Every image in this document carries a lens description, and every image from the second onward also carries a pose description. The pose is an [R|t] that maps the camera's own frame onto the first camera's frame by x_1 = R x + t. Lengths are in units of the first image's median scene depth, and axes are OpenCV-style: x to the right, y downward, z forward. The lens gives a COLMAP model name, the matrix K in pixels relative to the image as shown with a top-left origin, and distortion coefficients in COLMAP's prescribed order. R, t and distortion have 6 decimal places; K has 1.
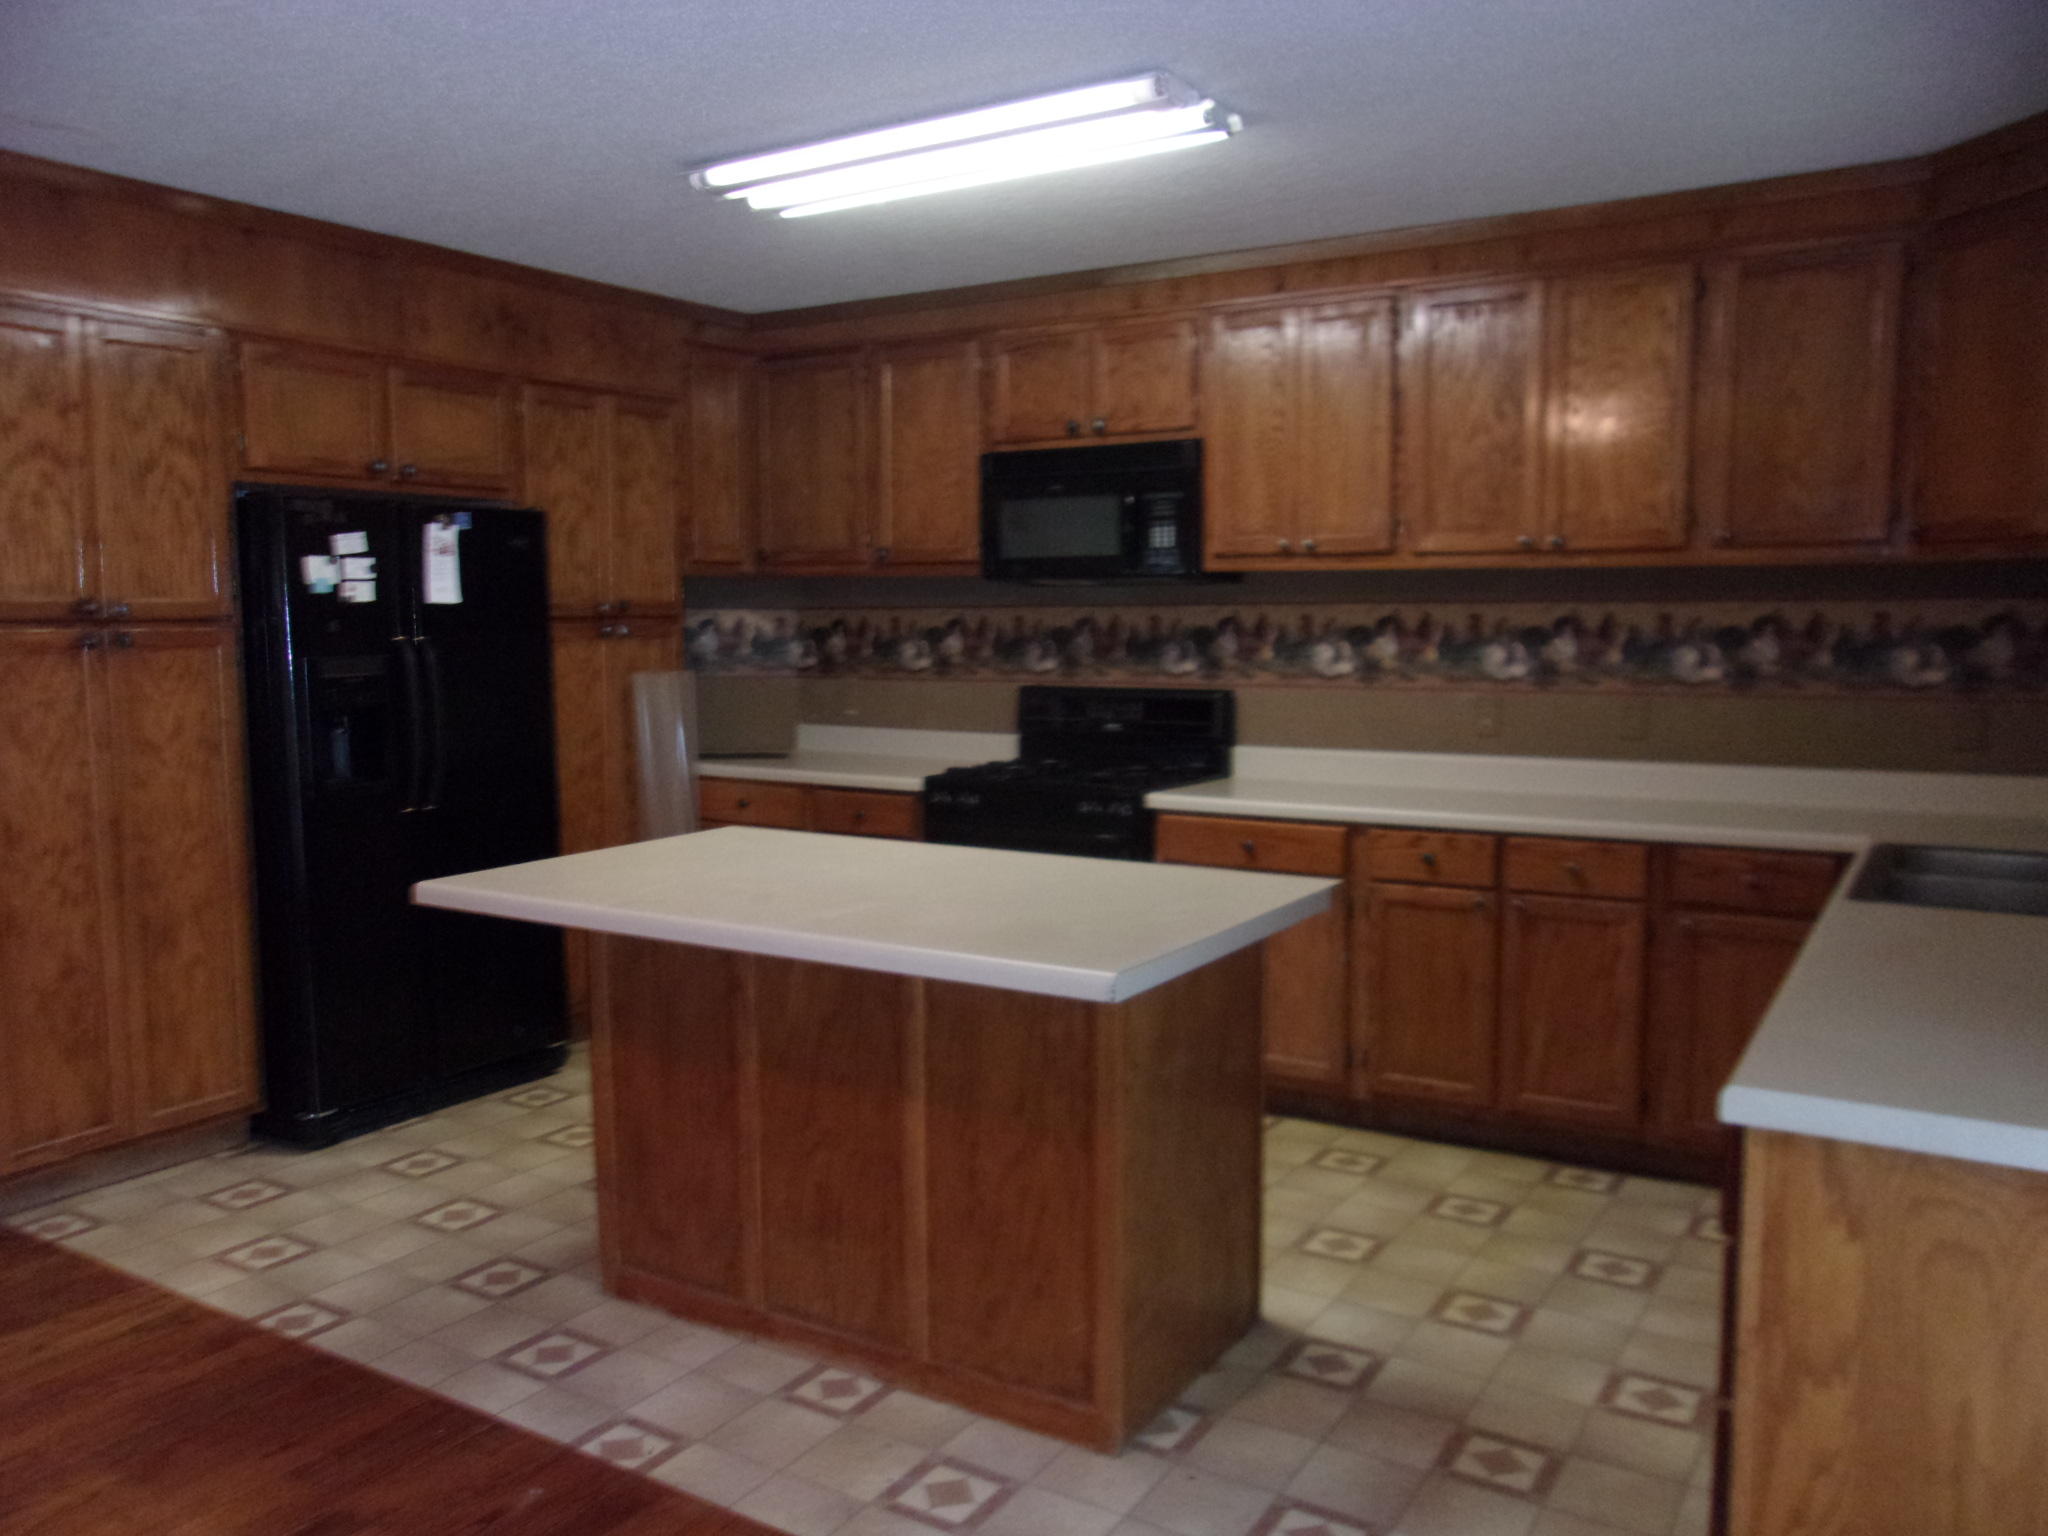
lens RADIAL K [[1598.9, 0, 1011.9], [0, 1598.9, 776.4], [0, 0, 1]] dist [-0.029718, 0.048212]
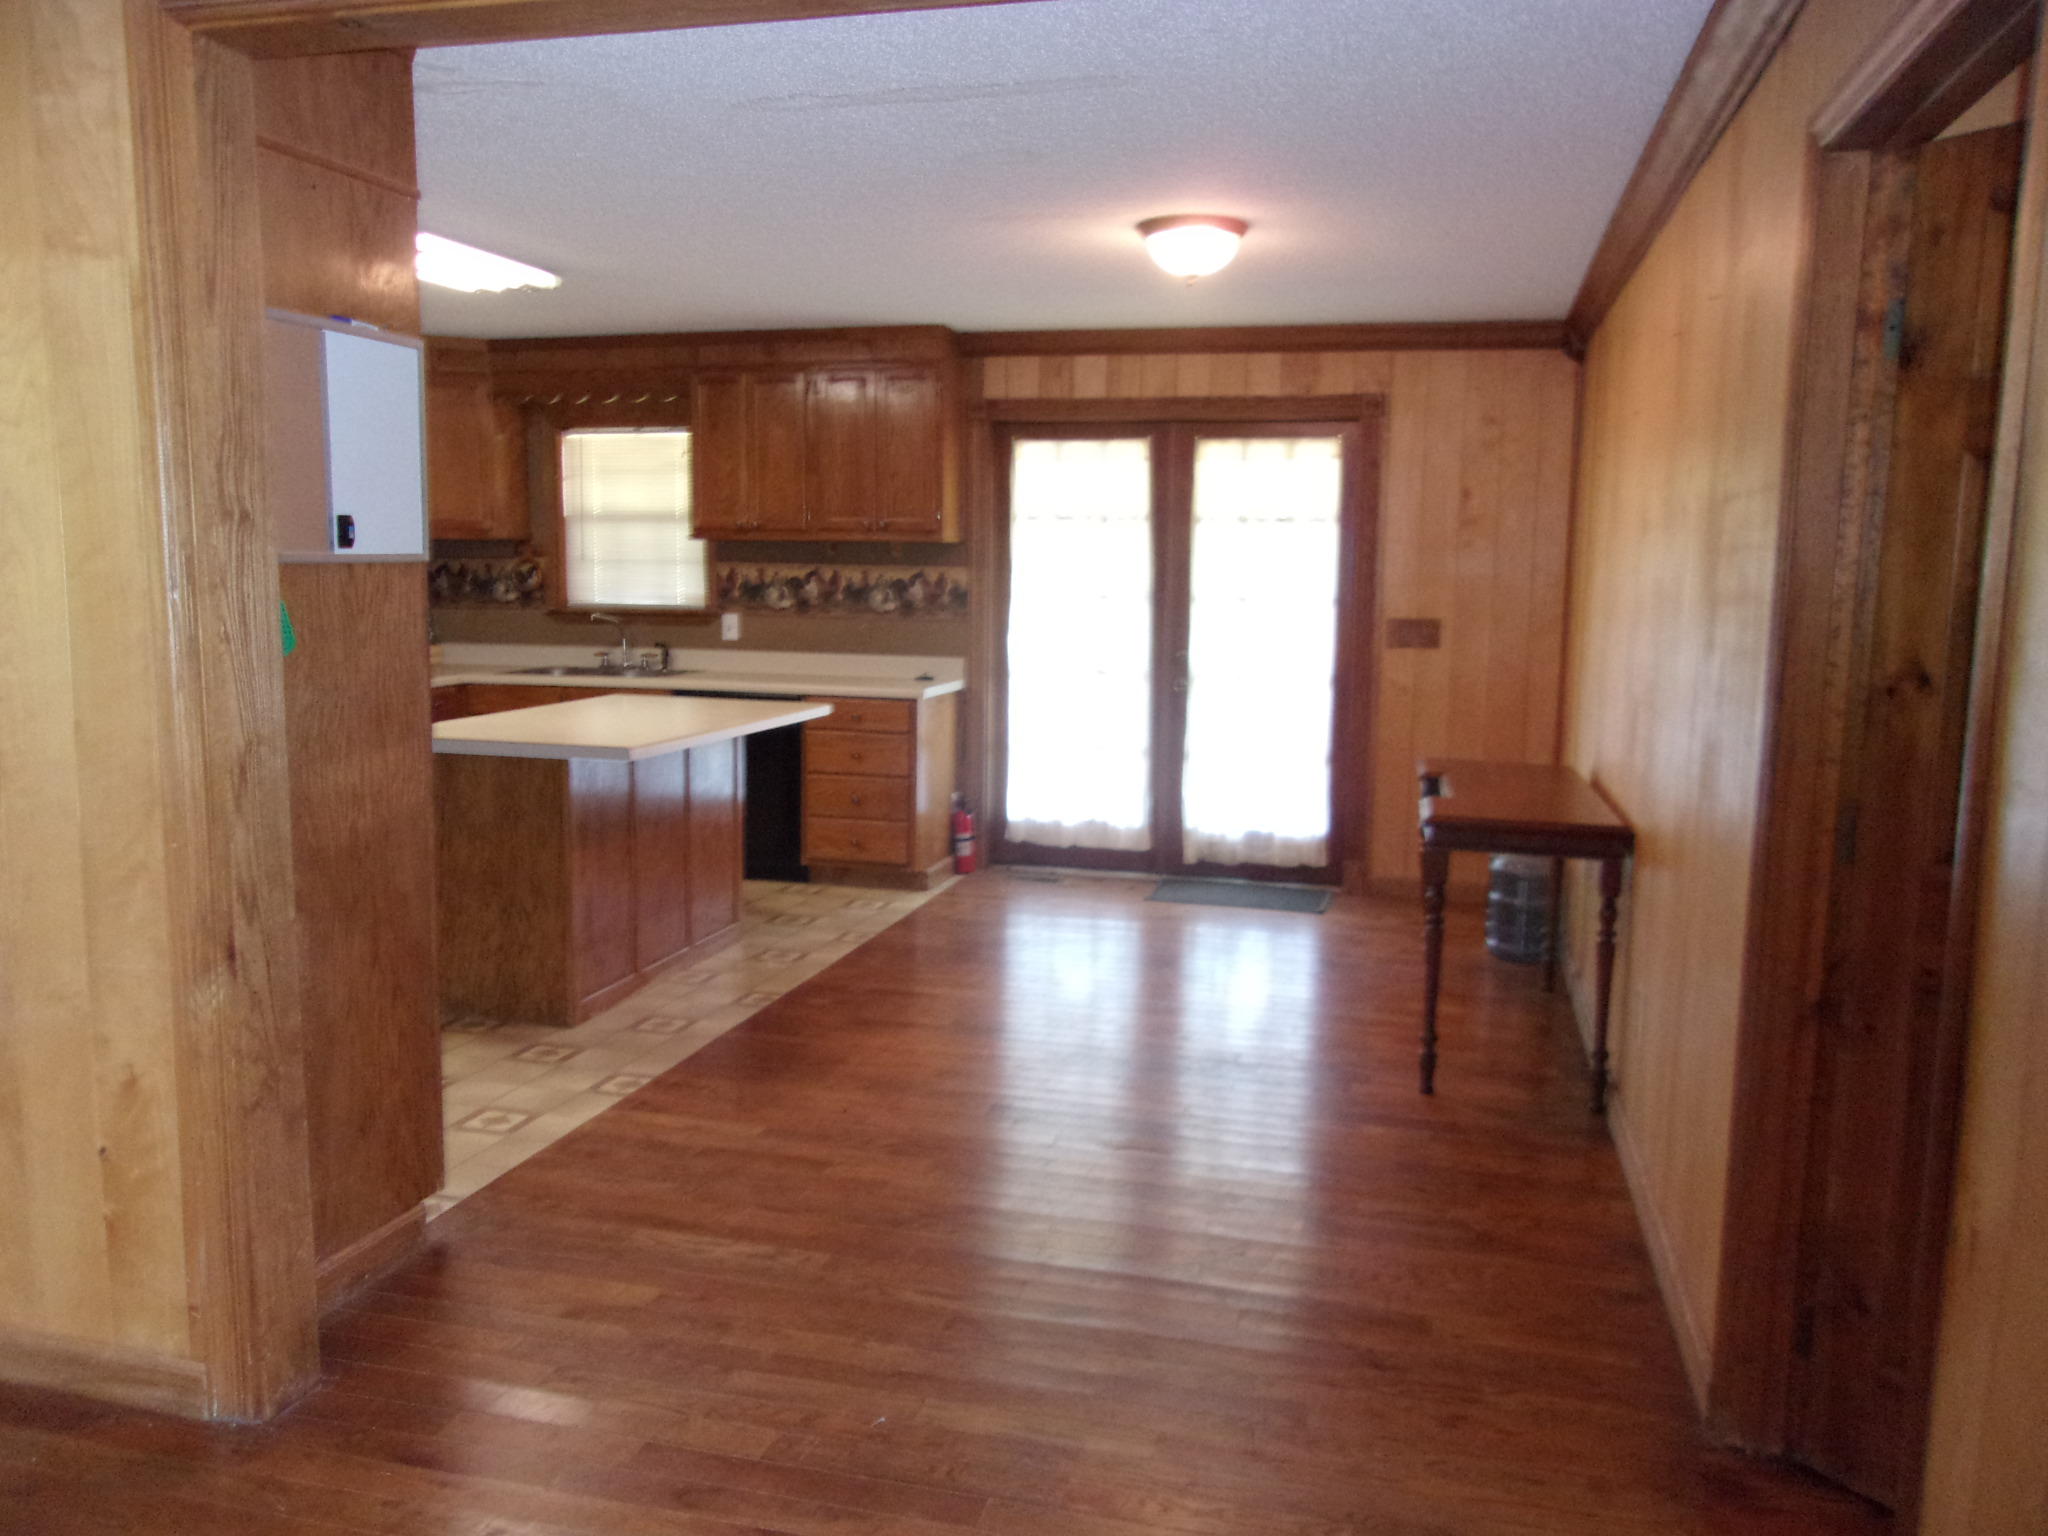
lens RADIAL K [[1598.9, 0, 1022.9], [0, 1598.9, 769.3], [0, 0, 1]] dist [-0.029718, 0.048212]
pose [[-0.296701, -0.122752, 0.947048, -1.241689], [0.089503, 0.983765, 0.155551, -0.073845], [-0.950767, 0.130915, -0.280897, 0.699762]]
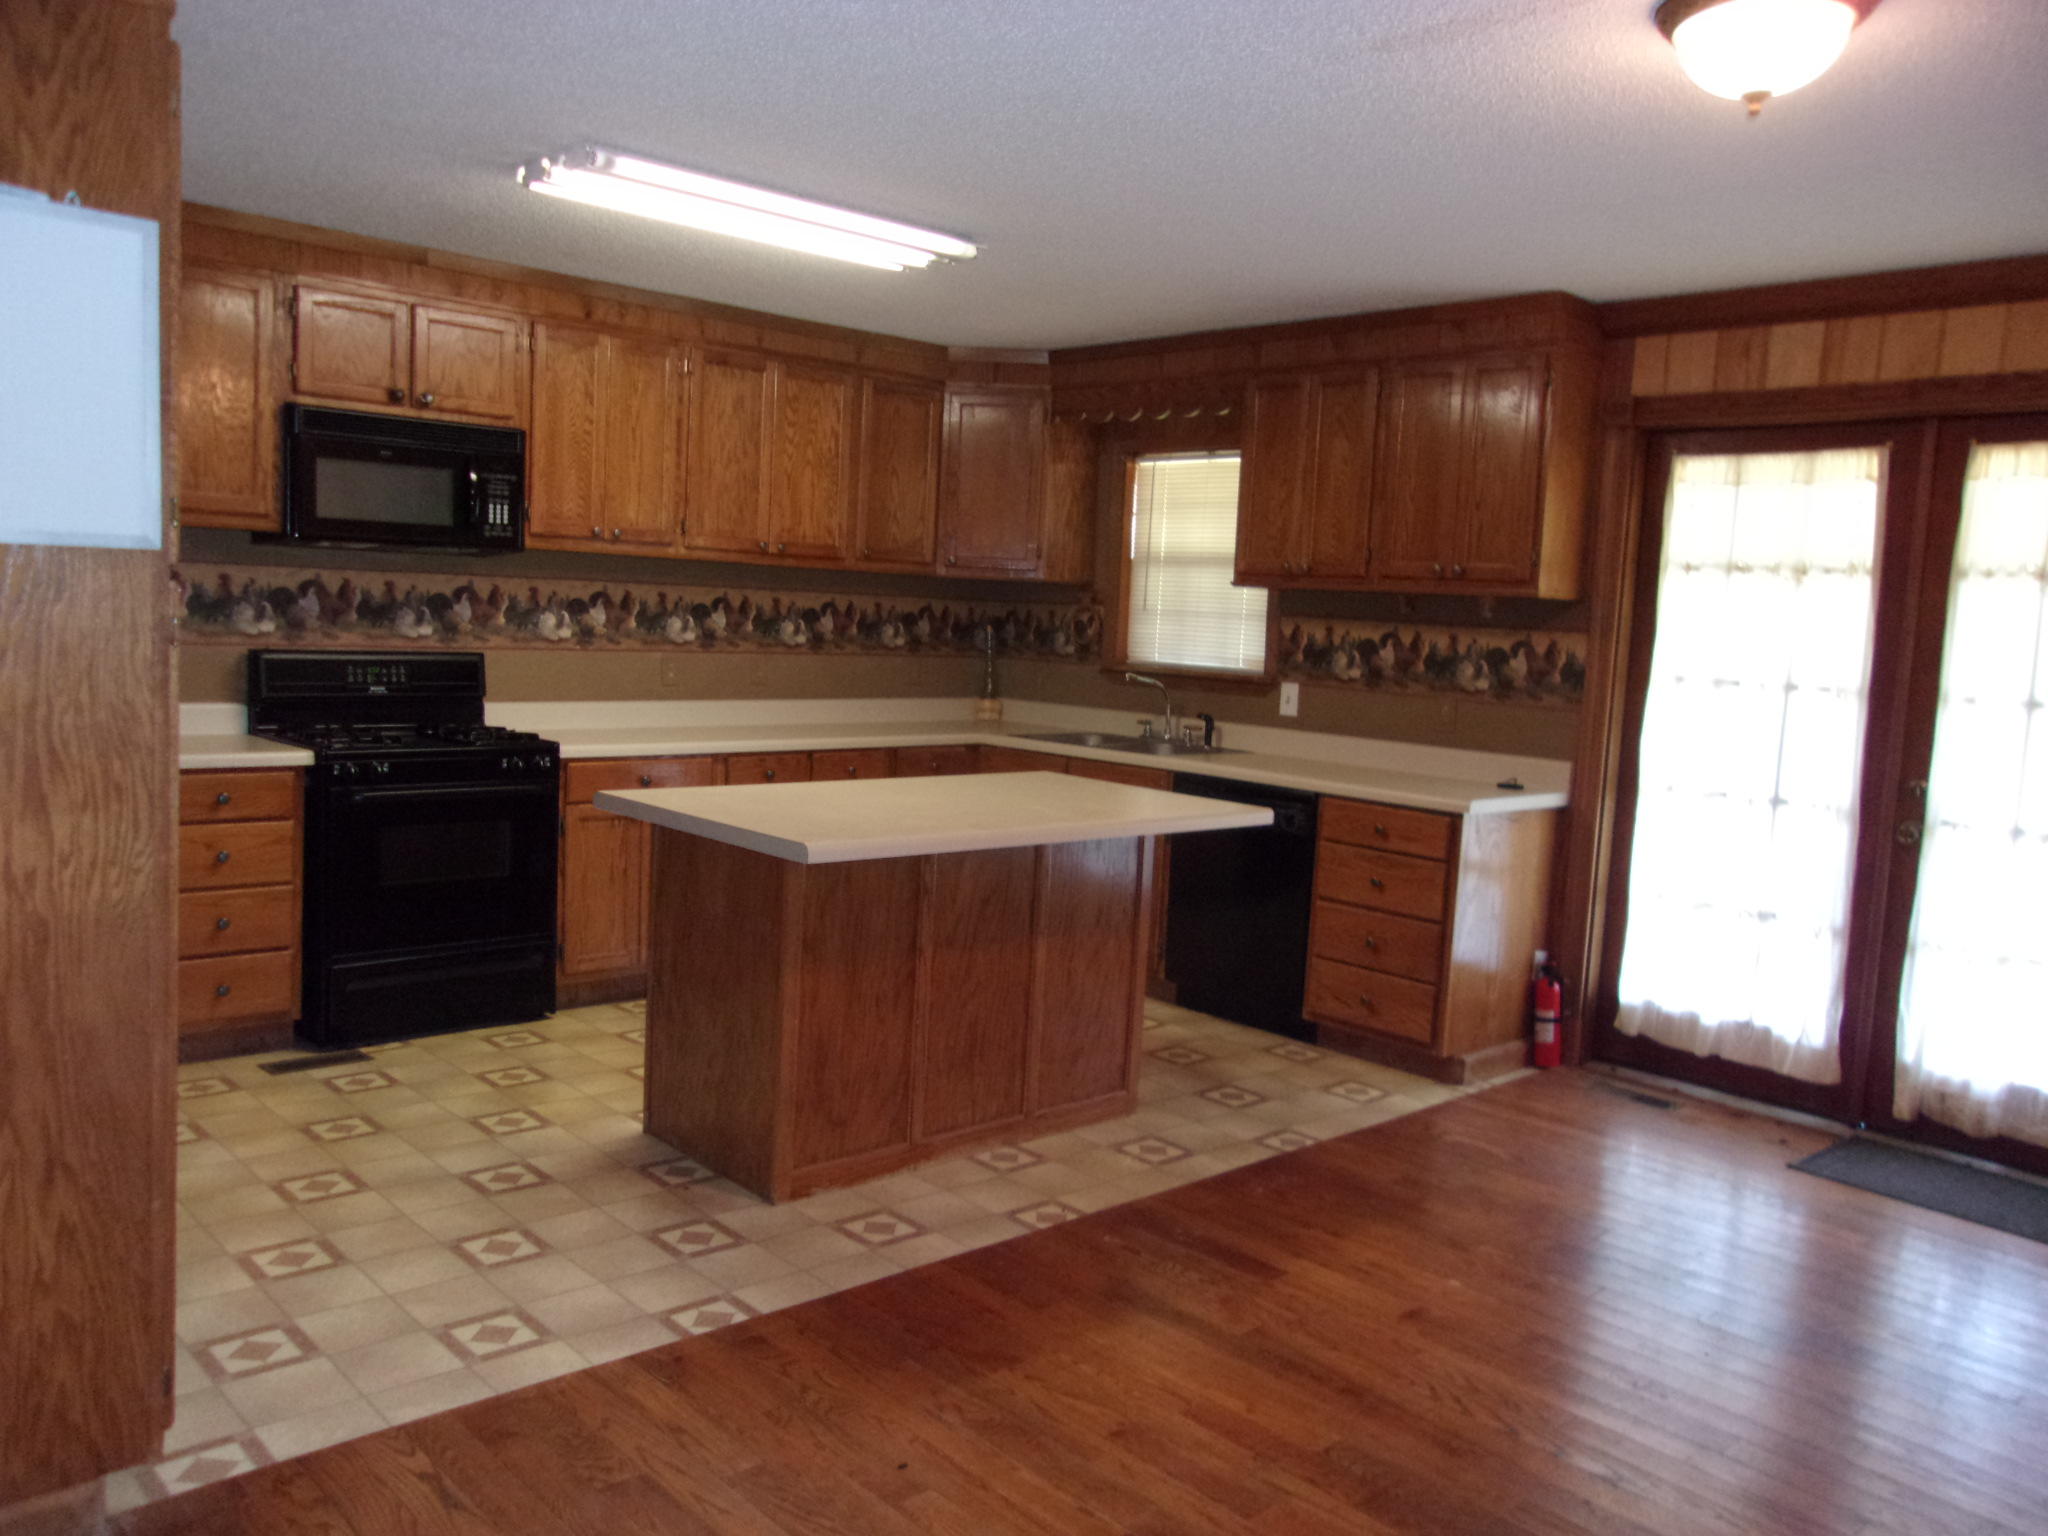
lens RADIAL K [[1598.9, 0, 1001.8], [0, 1598.9, 772.3], [0, 0, 1]] dist [-0.029718, 0.048212]
pose [[0.270001, -0.081781, 0.959381, -0.892717], [0.049480, 0.996248, 0.070999, -0.034247], [-0.961588, 0.028300, 0.273035, 0.378367]]
